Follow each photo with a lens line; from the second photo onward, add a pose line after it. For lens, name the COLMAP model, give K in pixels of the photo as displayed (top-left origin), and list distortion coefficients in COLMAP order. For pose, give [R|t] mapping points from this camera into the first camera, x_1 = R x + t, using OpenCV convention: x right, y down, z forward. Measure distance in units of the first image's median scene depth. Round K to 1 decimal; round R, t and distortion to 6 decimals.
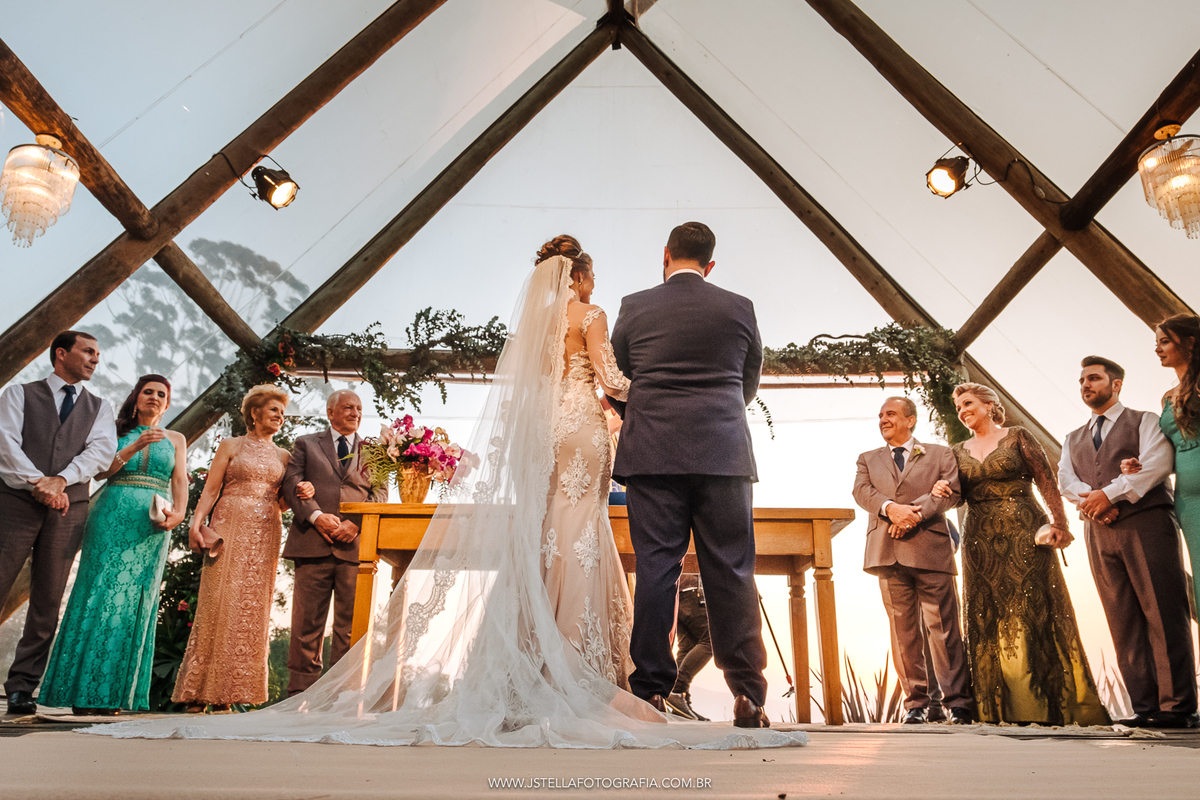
lens RADIAL K [[875.4, 0, 600.0], [0, 875.4, 400.0], [0, 0, 1]] dist [-0.046934, 0.043513]
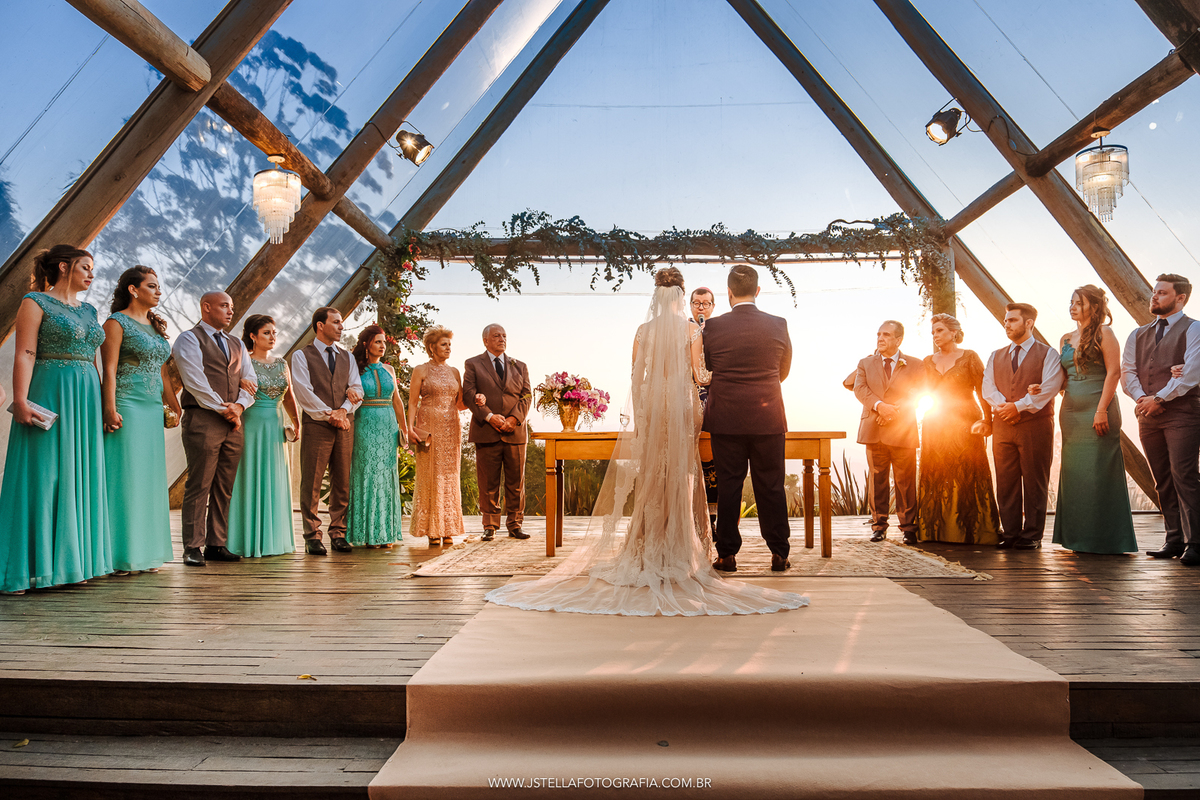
lens RADIAL K [[826.8, 0, 600.0], [0, 826.8, 400.0], [0, 0, 1]] dist [-0.016986, -0.000592]
pose [[0.999335, -0.018038, -0.031685, -0.067884], [0.026042, 0.961360, 0.274061, -0.213380], [0.025518, -0.274704, 0.961190, -0.273255]]
